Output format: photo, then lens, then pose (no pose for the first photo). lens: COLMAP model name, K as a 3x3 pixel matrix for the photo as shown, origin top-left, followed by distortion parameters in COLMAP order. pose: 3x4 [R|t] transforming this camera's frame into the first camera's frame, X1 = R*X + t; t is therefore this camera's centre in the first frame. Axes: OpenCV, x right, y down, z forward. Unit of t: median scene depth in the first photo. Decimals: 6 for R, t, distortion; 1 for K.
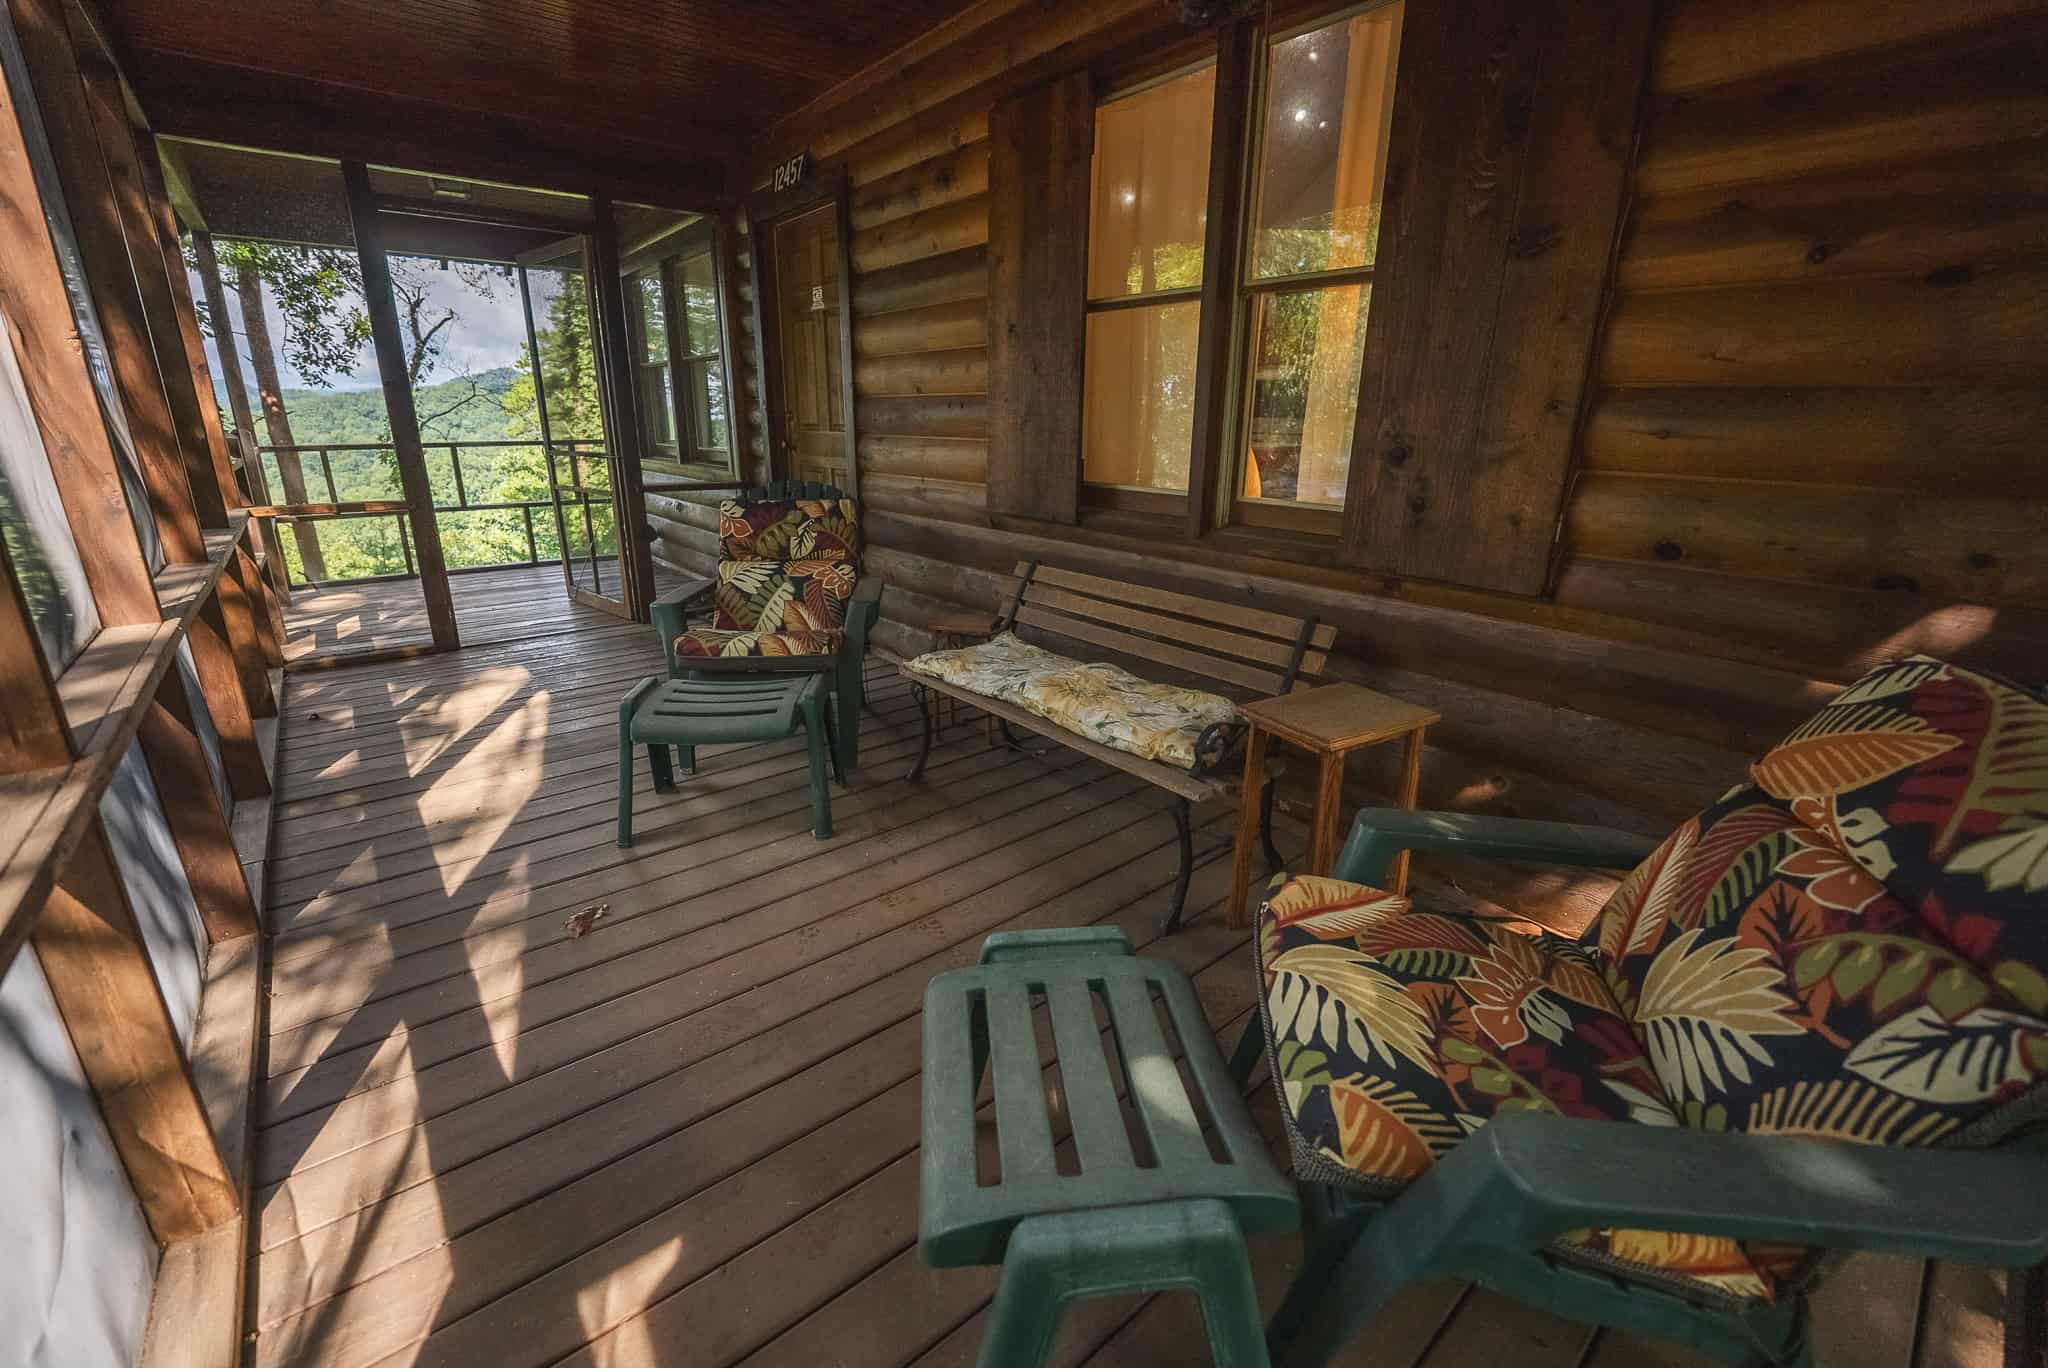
lens RADIAL K [[843.3, 0, 1034.5], [0, 843.3, 683.2], [0, 0, 1]] dist [-0.024134, 0.004544]
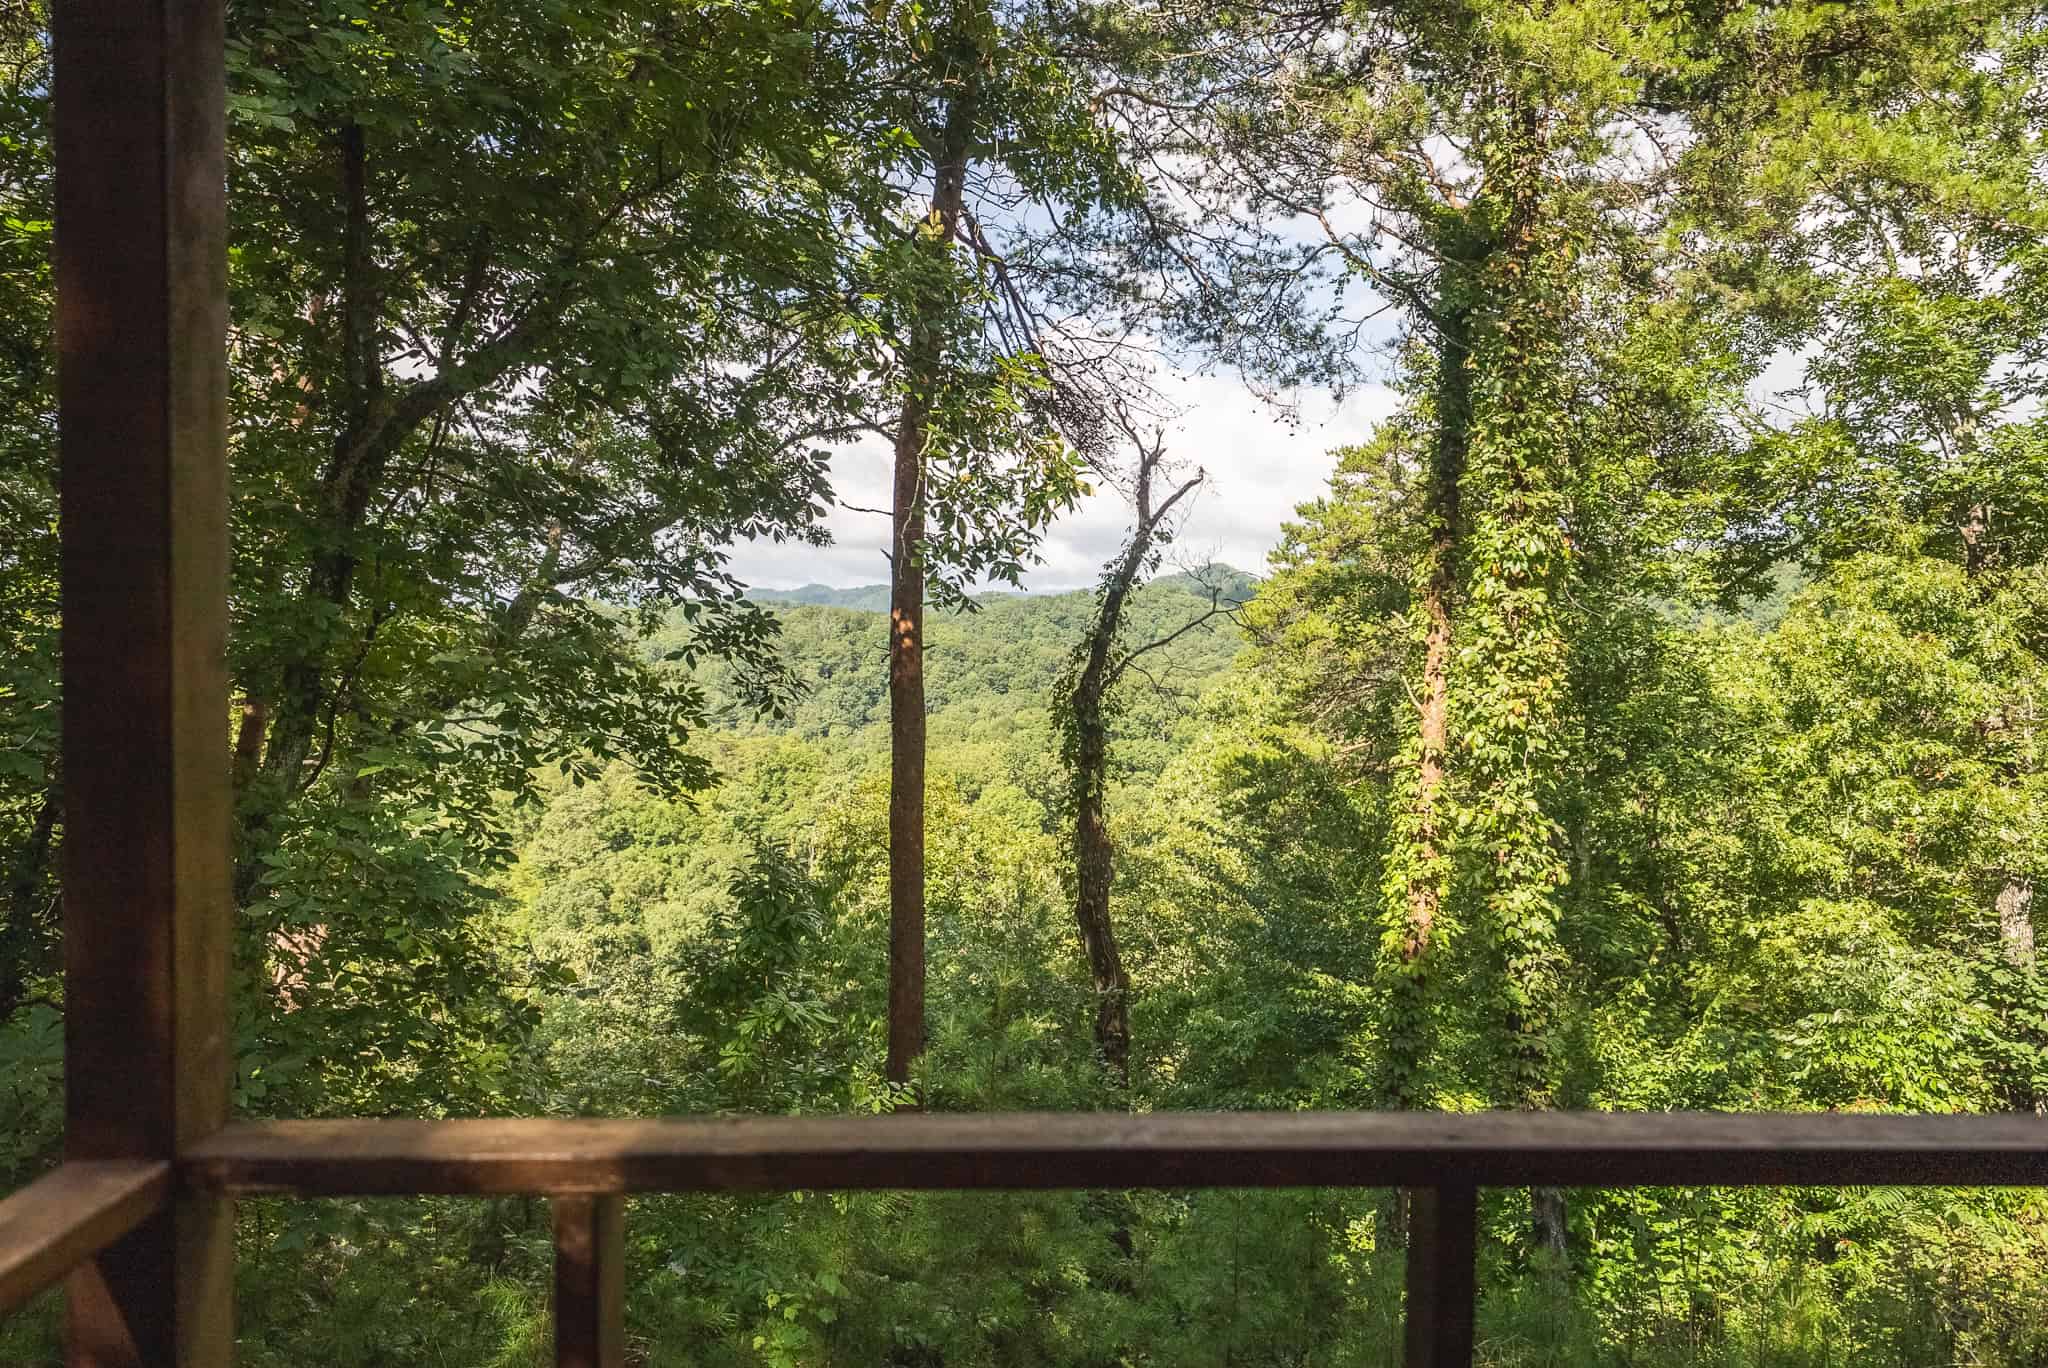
lens RADIAL K [[1360.7, 0, 1032.4], [0, 1360.7, 679.5], [0, 0, 1]] dist [0.036205, -0.004699]
pose [[0.782083, 0.022446, -0.622770, -0.296396], [-0.187543, 0.961500, -0.200864, -0.143705], [0.594284, 0.273888, 0.756182, 0.379552]]
